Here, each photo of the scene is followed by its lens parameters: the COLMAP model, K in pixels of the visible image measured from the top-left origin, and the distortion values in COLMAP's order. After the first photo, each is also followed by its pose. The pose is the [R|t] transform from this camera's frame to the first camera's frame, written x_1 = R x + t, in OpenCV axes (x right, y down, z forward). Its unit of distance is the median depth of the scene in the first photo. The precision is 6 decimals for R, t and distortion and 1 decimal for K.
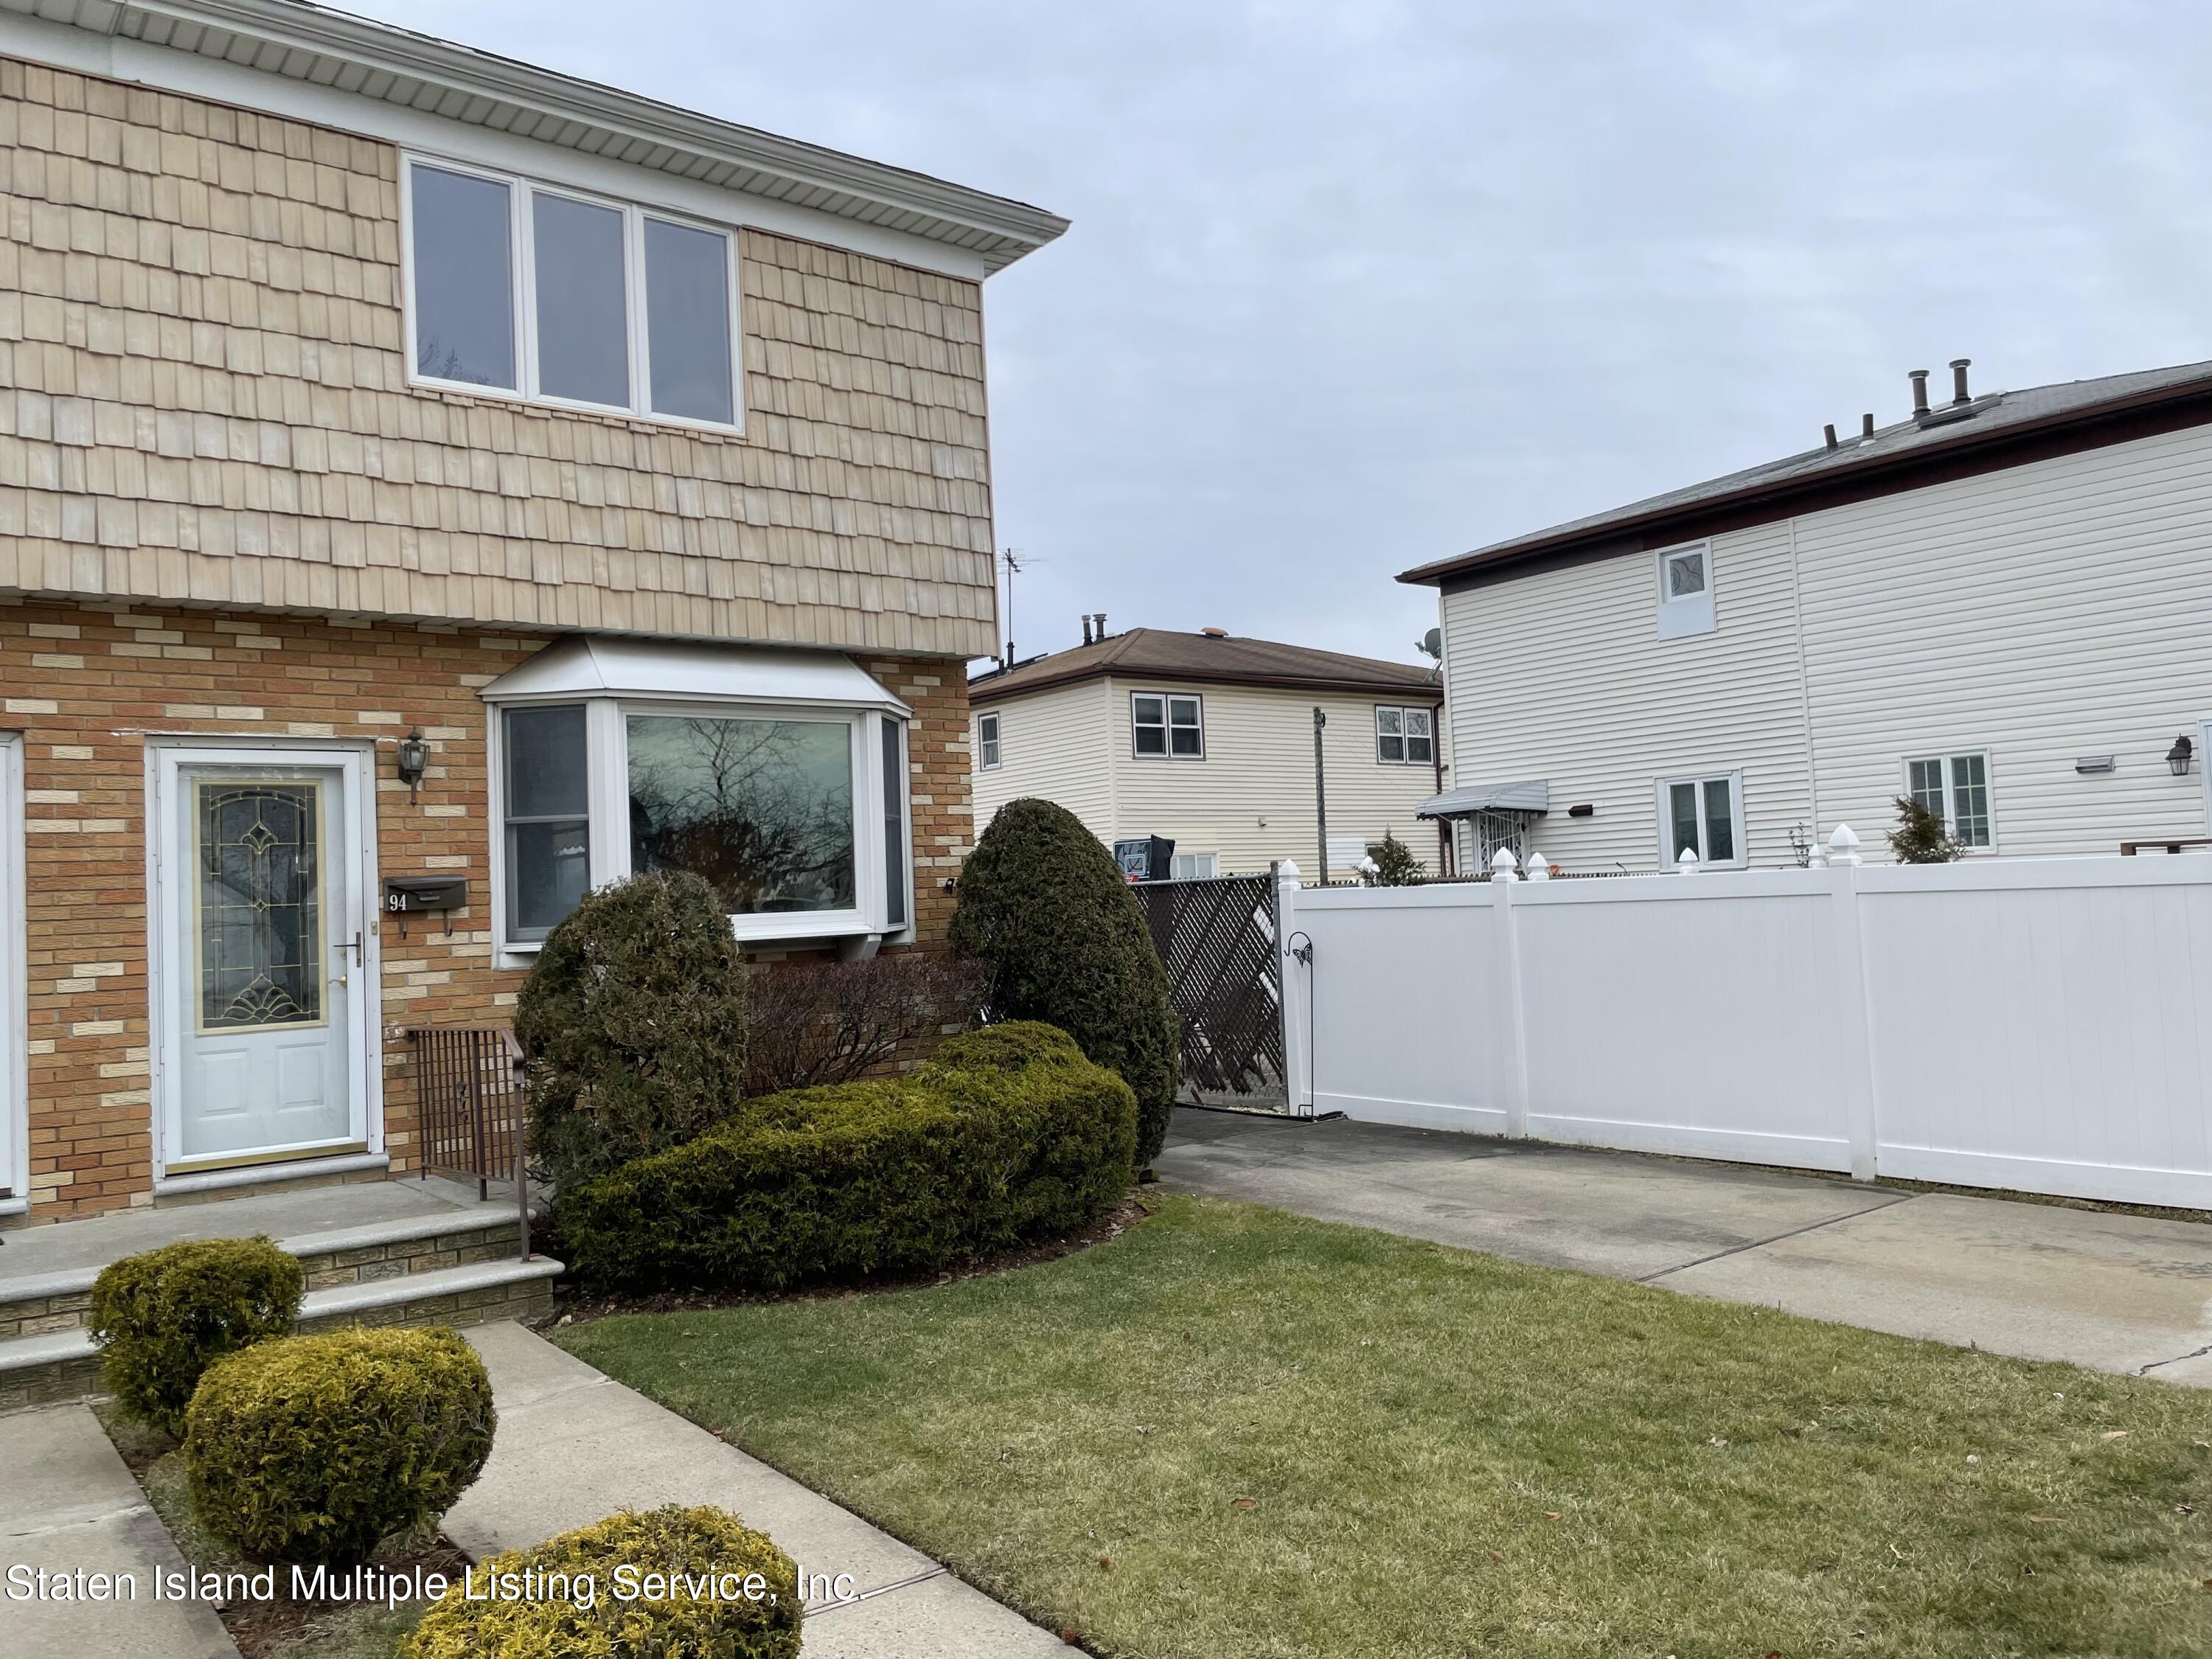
lens RADIAL K [[1688.9, 0, 1104.6], [0, 1688.9, 796.4], [0, 0, 1]] dist [0.111949, -0.158461]
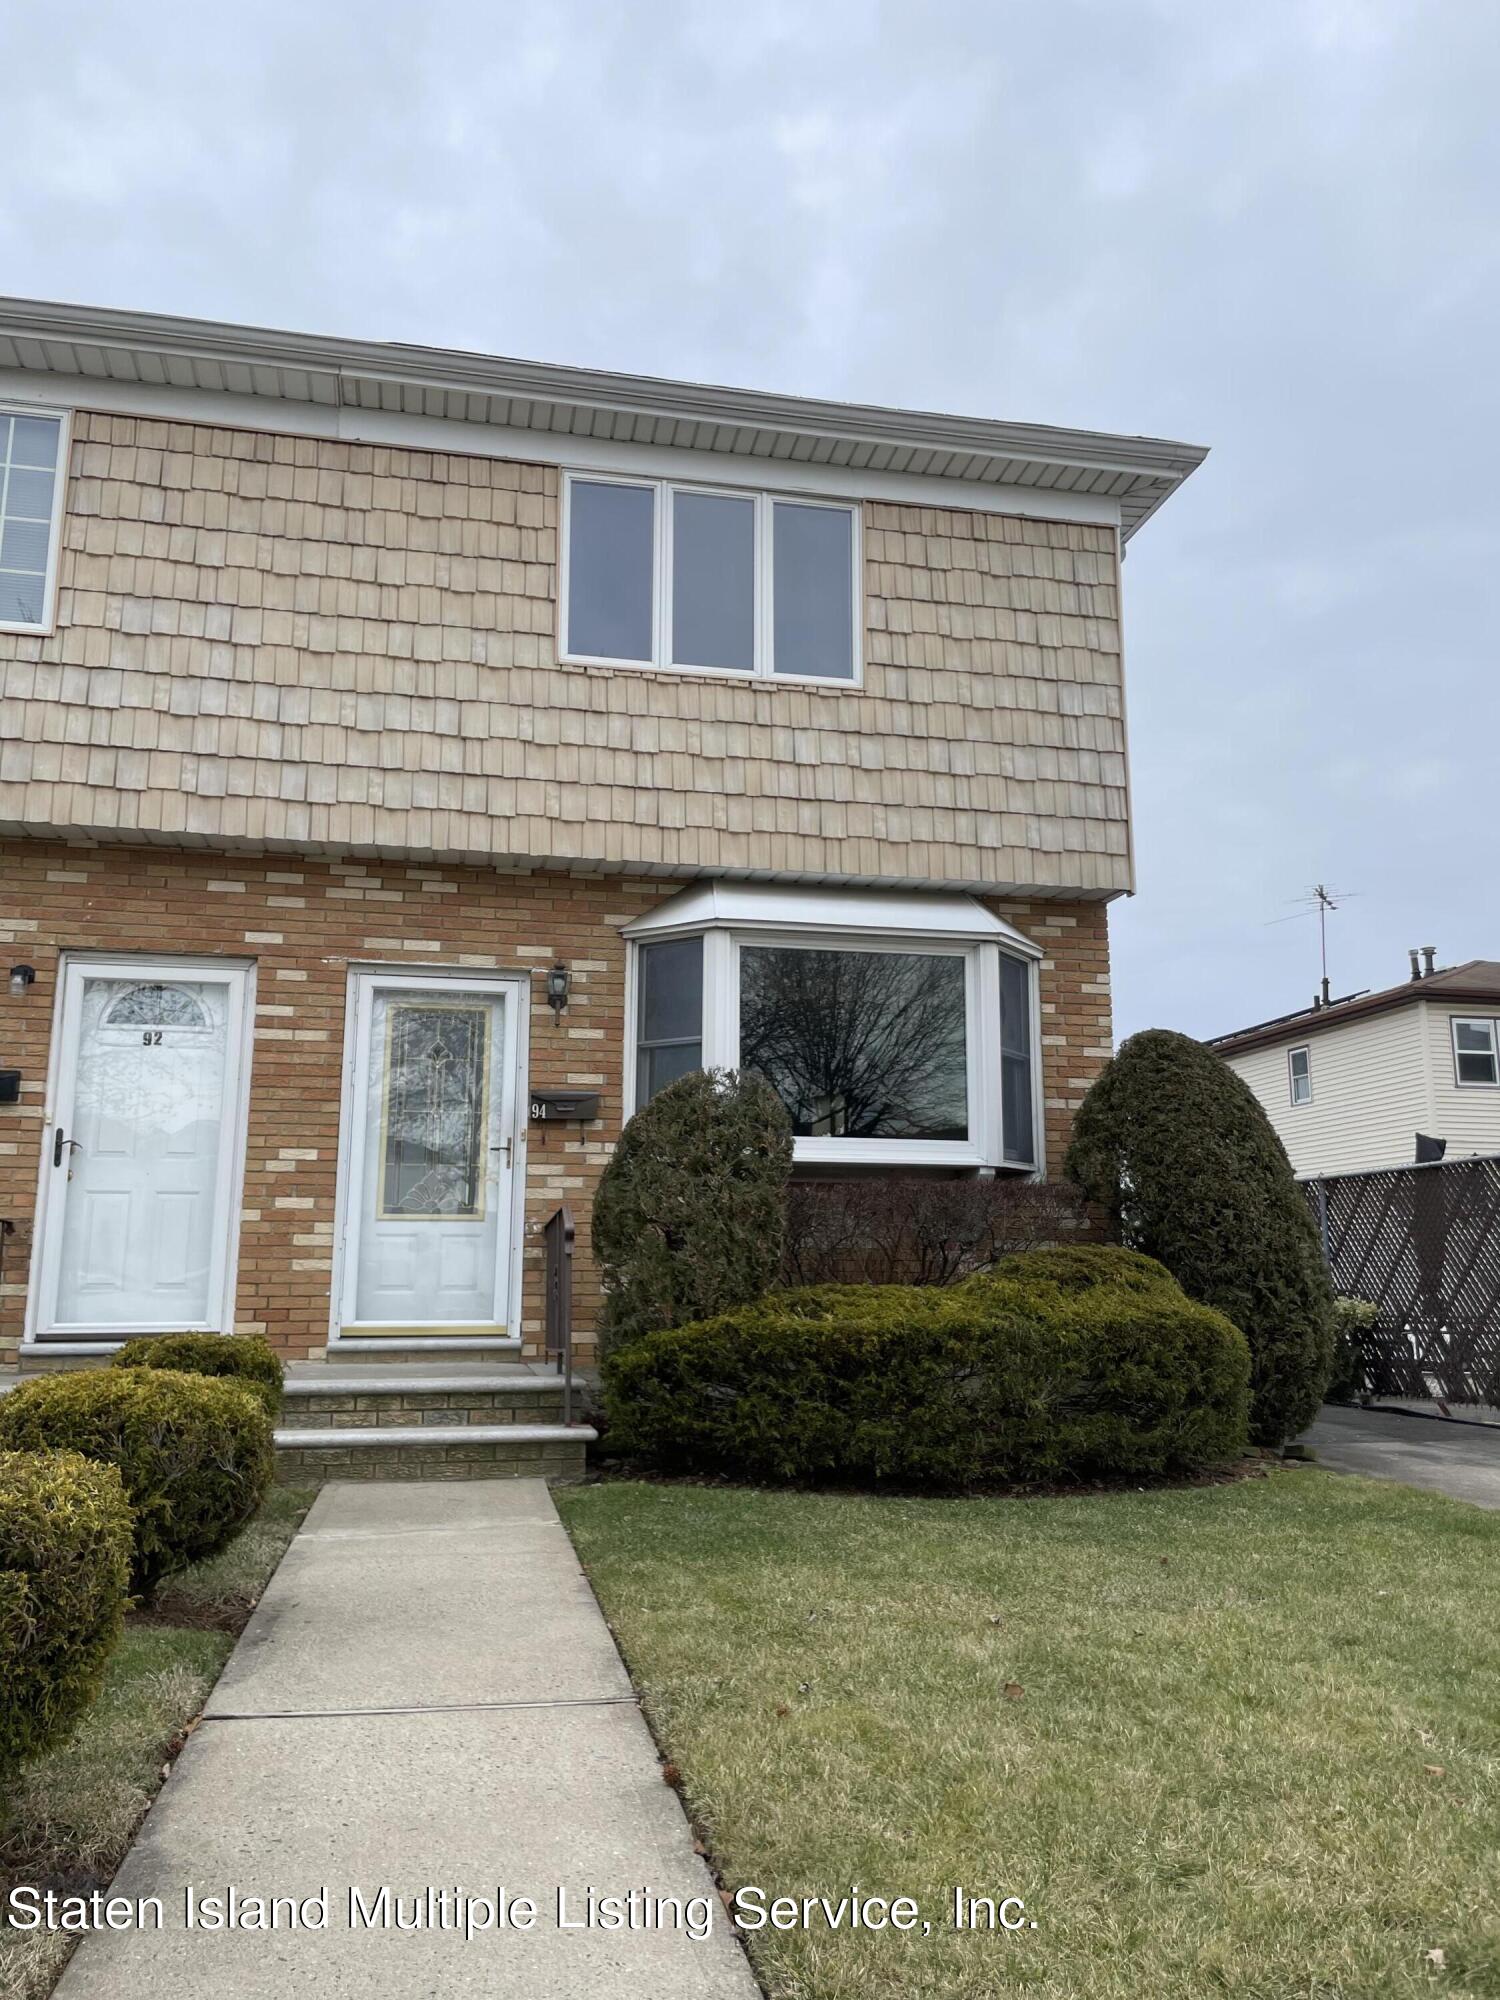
lens RADIAL K [[1527.0, 0, 750.0], [0, 1527.0, 1000.0], [0, 0, 1]] dist [0.111949, -0.158461]
pose [[0.893486, -0.038691, -0.447421, 0.163002], [-0.014553, 0.993264, -0.114954, 0.102552], [0.448855, 0.109221, 0.886904, 0.162978]]
